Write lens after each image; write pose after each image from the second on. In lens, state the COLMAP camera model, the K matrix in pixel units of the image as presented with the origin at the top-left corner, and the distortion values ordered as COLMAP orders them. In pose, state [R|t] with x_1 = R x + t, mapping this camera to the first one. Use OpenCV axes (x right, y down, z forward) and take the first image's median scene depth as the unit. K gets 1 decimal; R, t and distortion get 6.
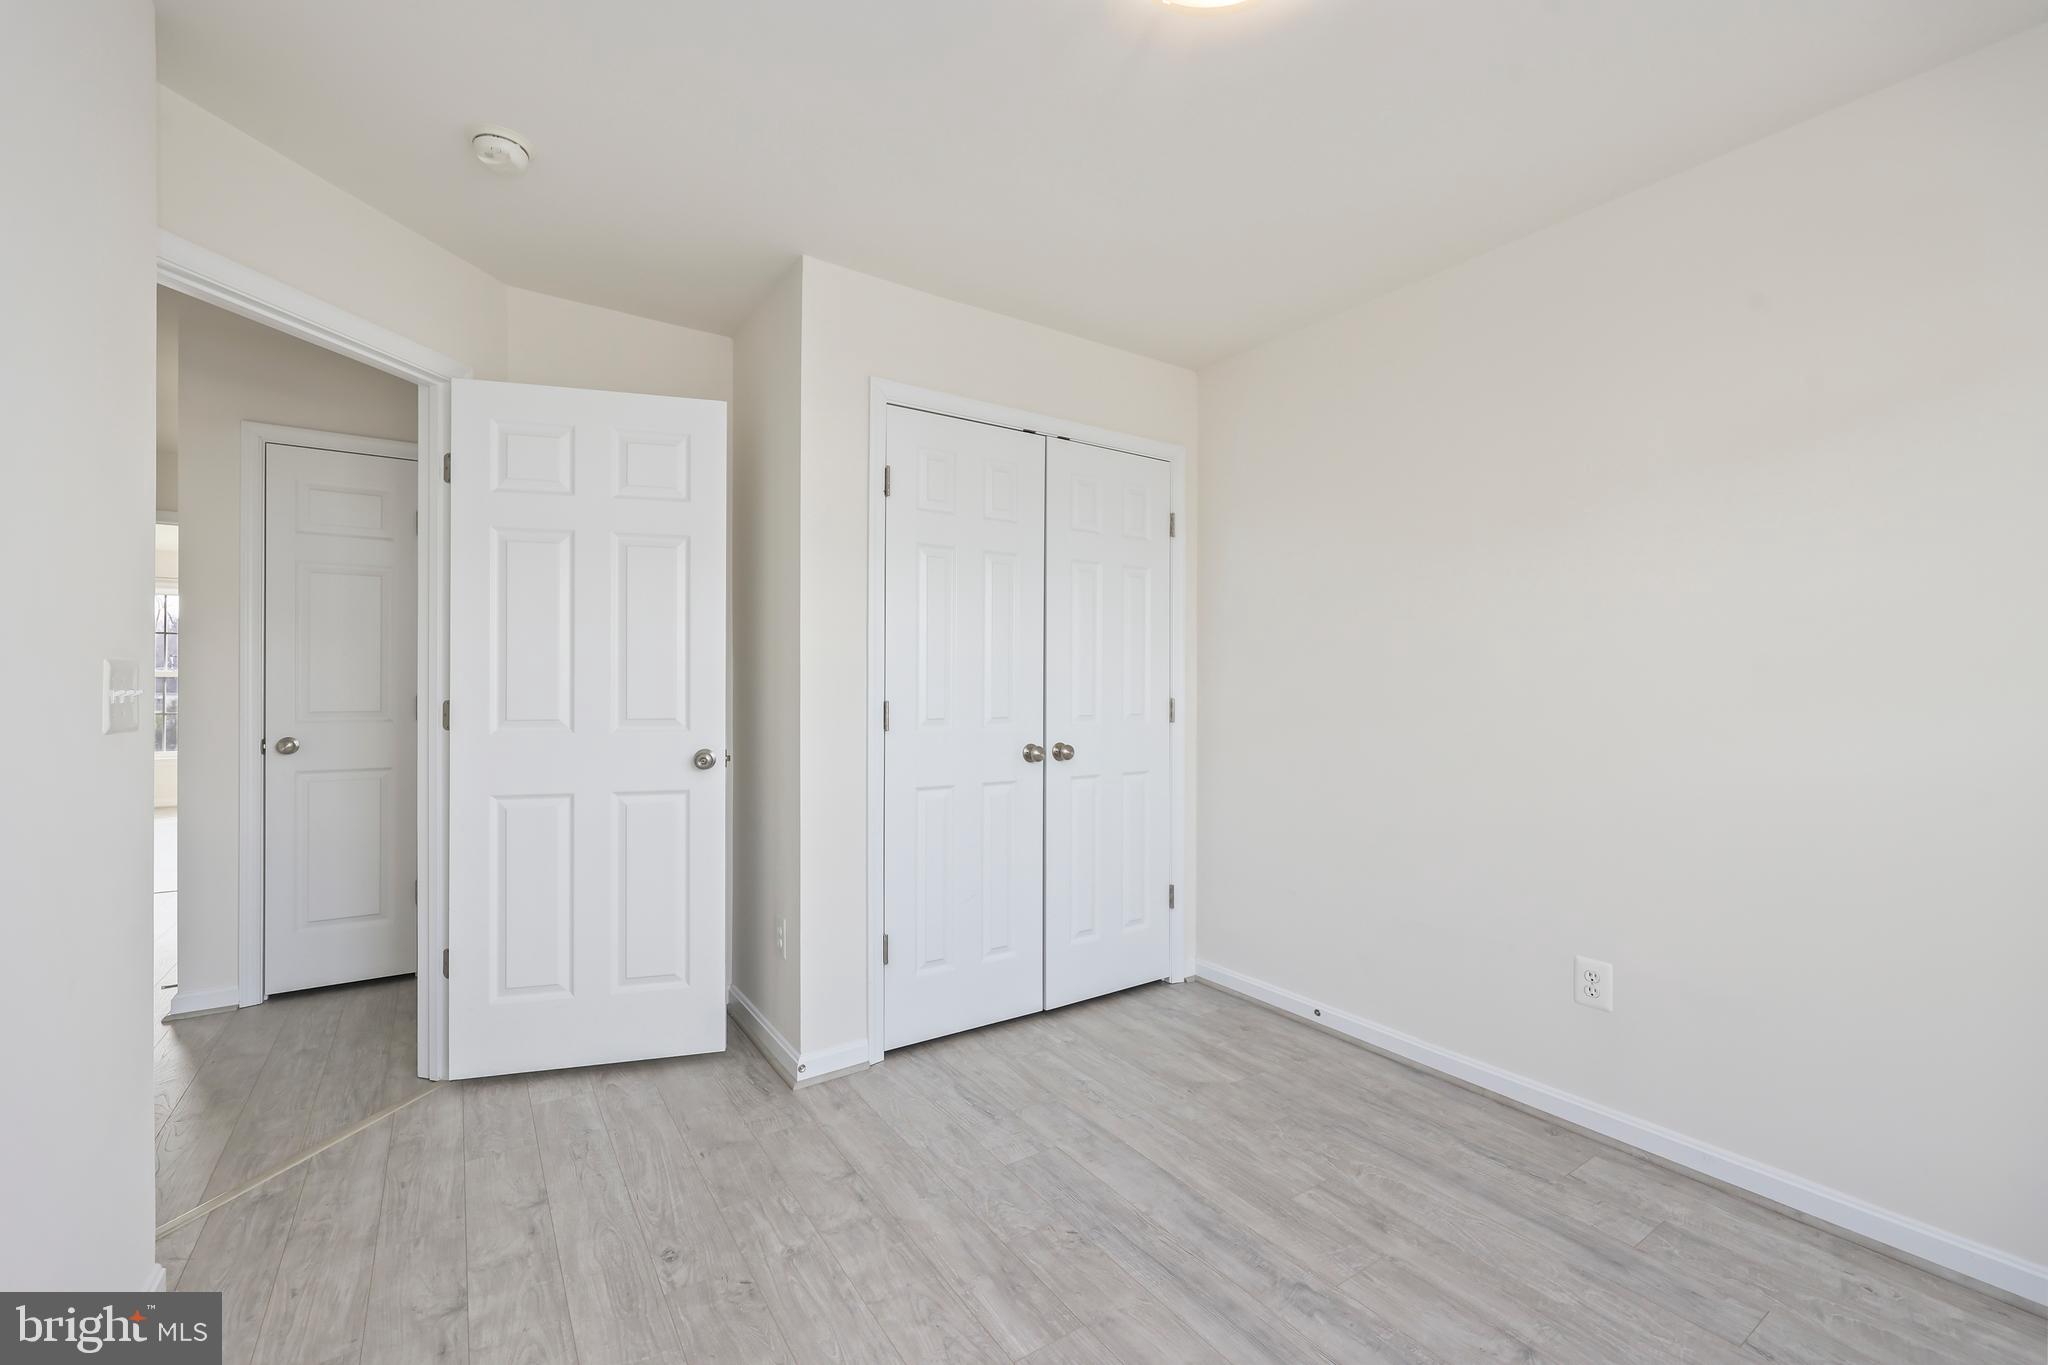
lens RADIAL K [[841.7, 0, 1023.4], [0, 841.7, 679.5], [0, 0, 1]] dist [0.002682, -0.000545]
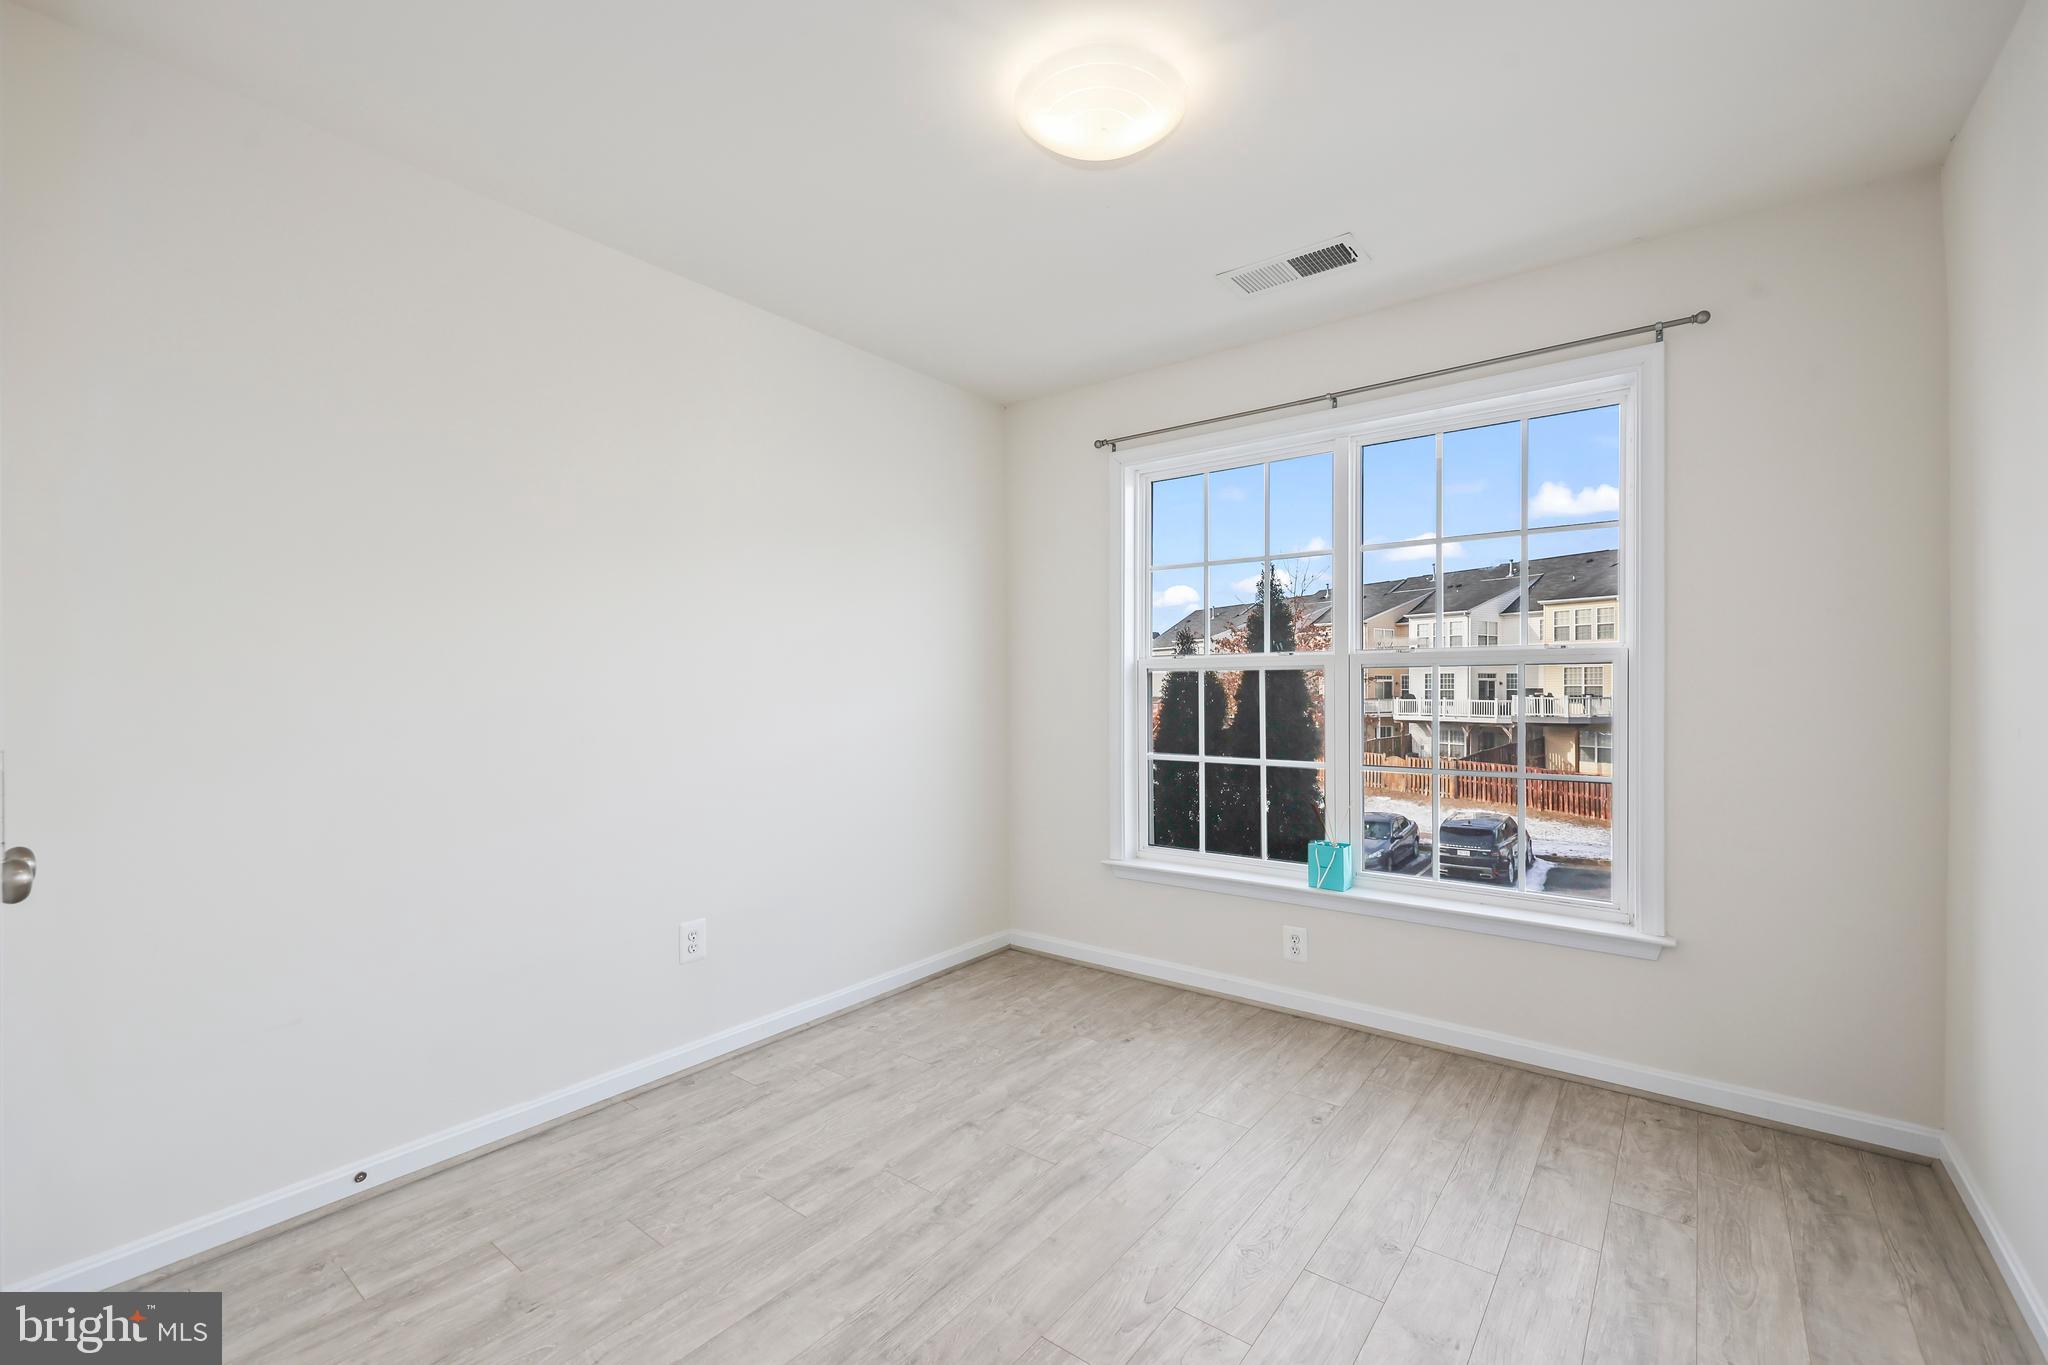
lens RADIAL K [[900.8, 0, 1005.7], [0, 900.8, 688.7], [0, 0, 1]] dist [0.001404, 0.000570]
pose [[-0.309654, 0.000251, 0.950849, -0.708479], [-0.000474, 1.000000, -0.000419, 0.011484], [-0.950849, -0.000581, -0.309654, 1.062291]]
